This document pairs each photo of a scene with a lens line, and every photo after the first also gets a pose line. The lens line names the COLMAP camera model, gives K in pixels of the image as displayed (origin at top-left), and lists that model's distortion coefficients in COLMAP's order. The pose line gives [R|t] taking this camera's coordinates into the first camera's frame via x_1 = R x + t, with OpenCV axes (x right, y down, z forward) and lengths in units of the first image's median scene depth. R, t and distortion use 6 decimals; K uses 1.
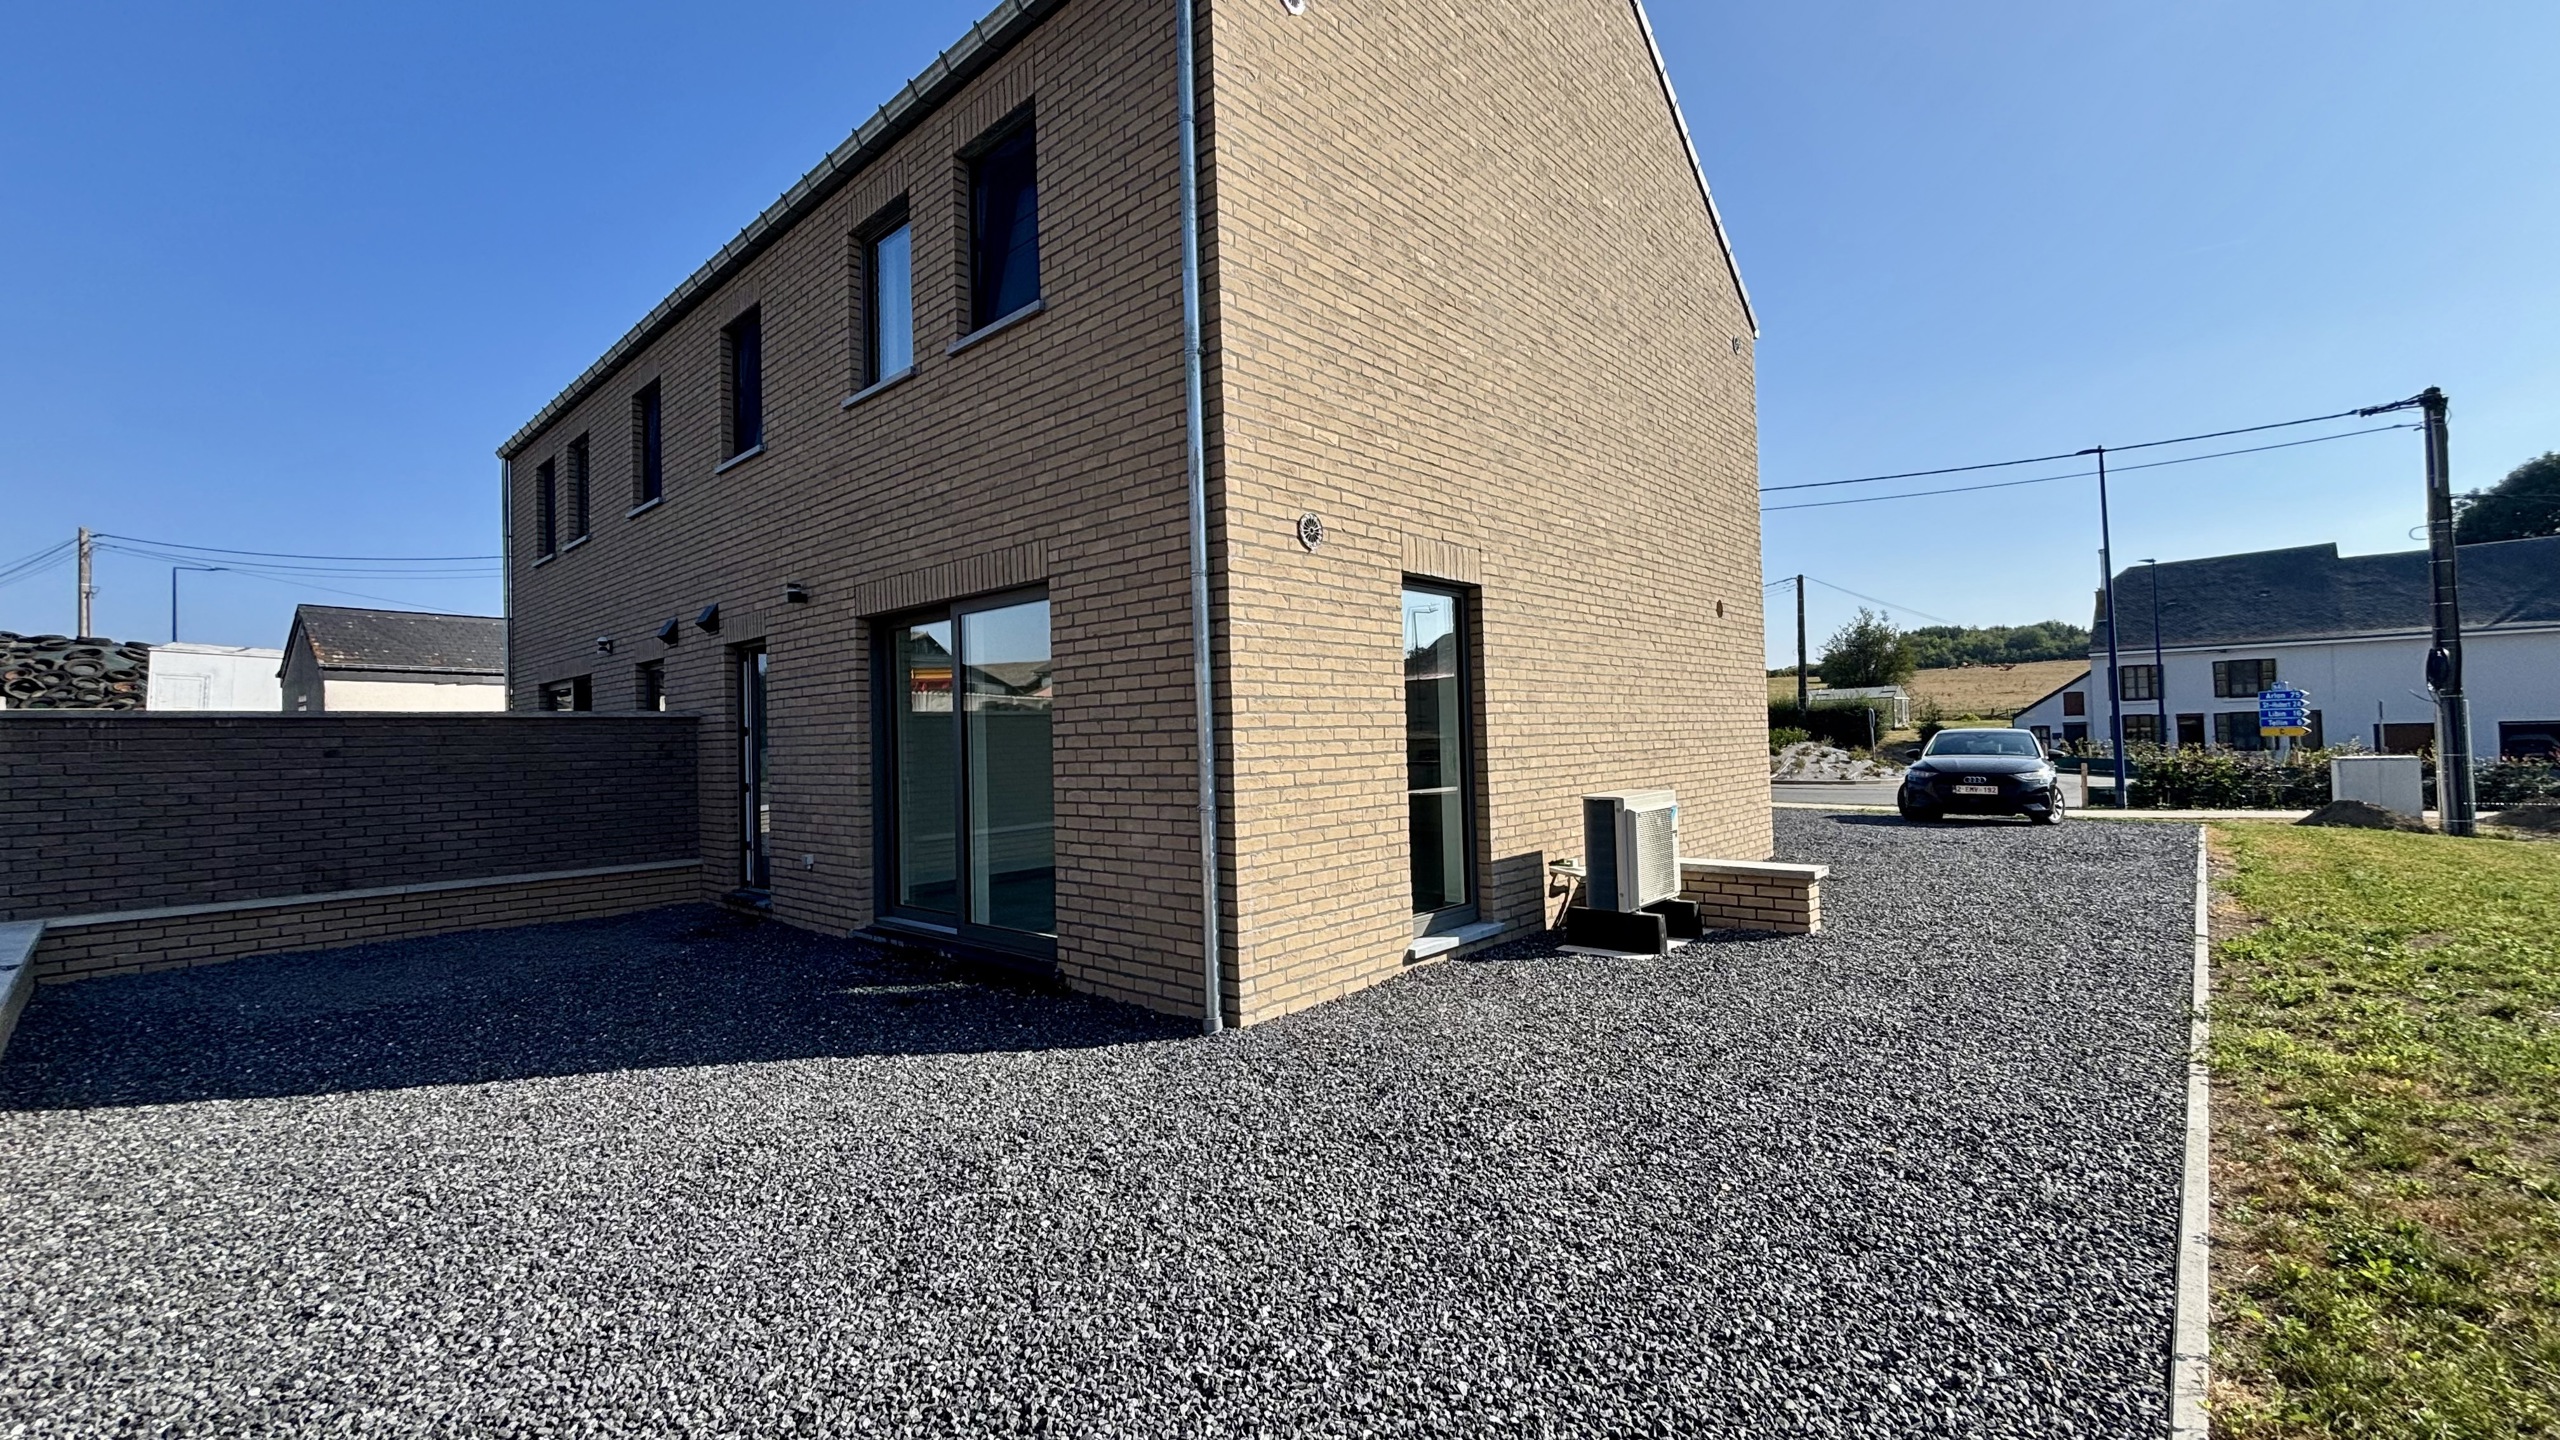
lens RADIAL K [[1030.8, 0, 1279.2], [0, 1030.8, 714.8], [0, 0, 1]] dist [-0.000052, 0.000058]
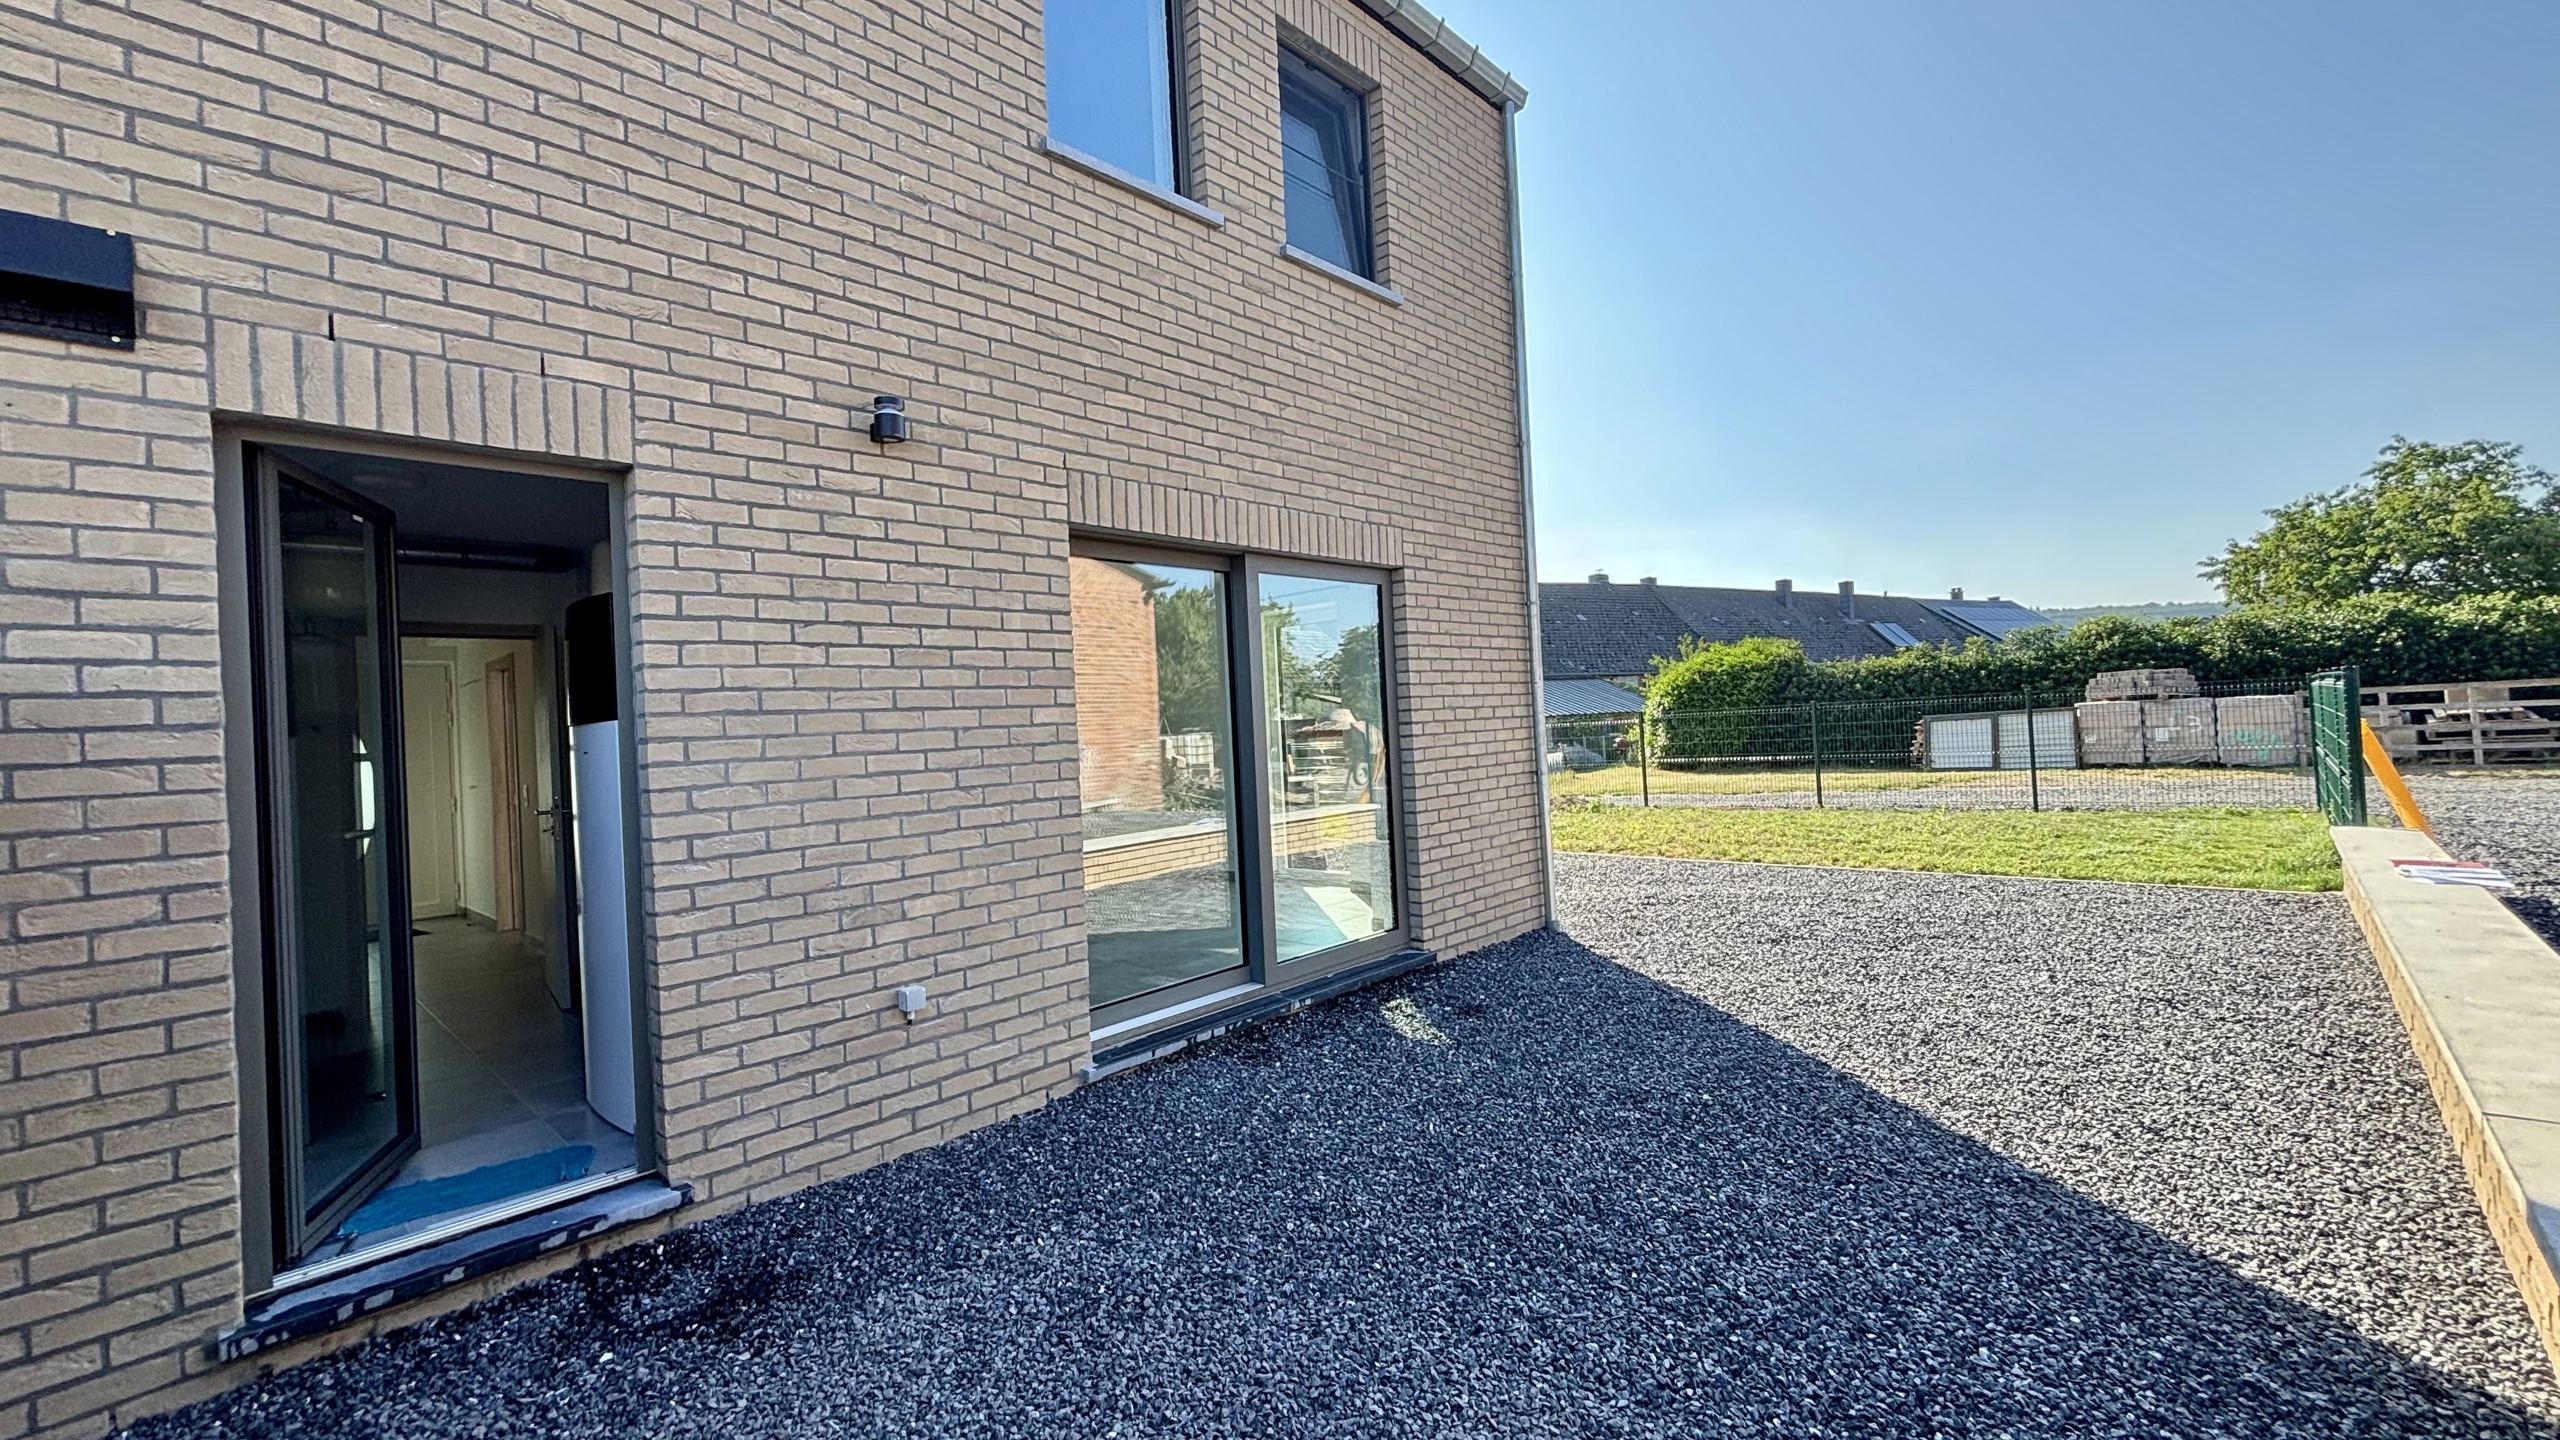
lens RADIAL K [[1030.8, 0, 1276.3], [0, 1030.8, 721.2], [0, 0, 1]] dist [-0.000052, 0.000058]
pose [[0.028883, 0.032858, 0.999043, -1.310968], [0.029148, 0.999007, -0.033700, 0.052116], [-0.999158, 0.030093, 0.027896, 1.168126]]
